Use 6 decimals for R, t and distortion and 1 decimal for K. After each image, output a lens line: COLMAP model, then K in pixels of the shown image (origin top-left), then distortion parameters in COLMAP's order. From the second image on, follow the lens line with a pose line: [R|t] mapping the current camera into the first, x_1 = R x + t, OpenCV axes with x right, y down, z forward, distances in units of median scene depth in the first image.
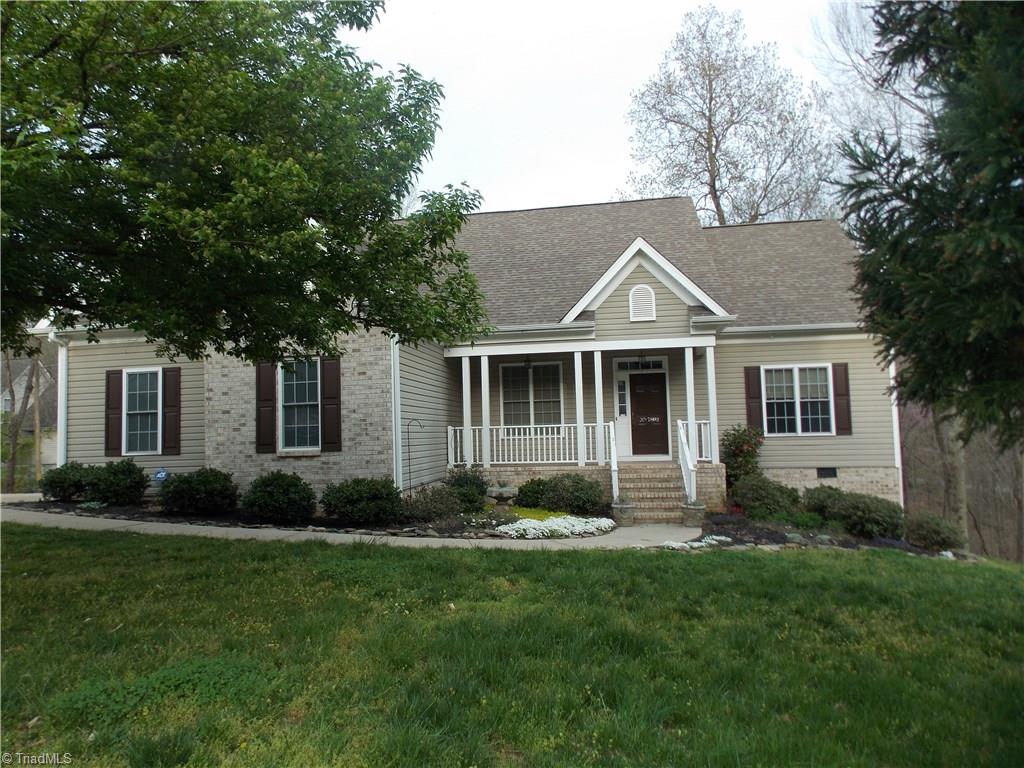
lens RADIAL K [[668.8, 0, 510.5], [0, 668.8, 387.0], [0, 0, 1]] dist [-0.010654, 0.004737]
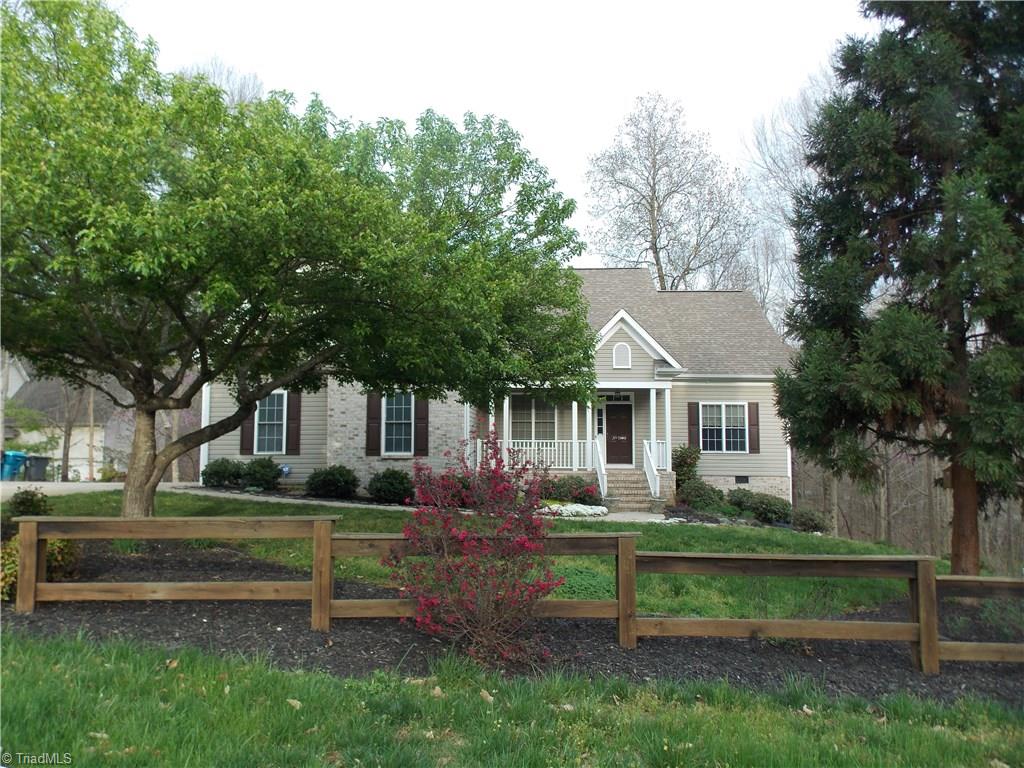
lens RADIAL K [[668.8, 0, 512.6], [0, 668.8, 384.7], [0, 0, 1]] dist [-0.010654, 0.004737]
pose [[0.990932, 0.041151, 0.127906, -0.208865], [-0.039530, 0.999103, -0.015181, -0.034147], [-0.128416, 0.009988, 0.991670, -0.363828]]
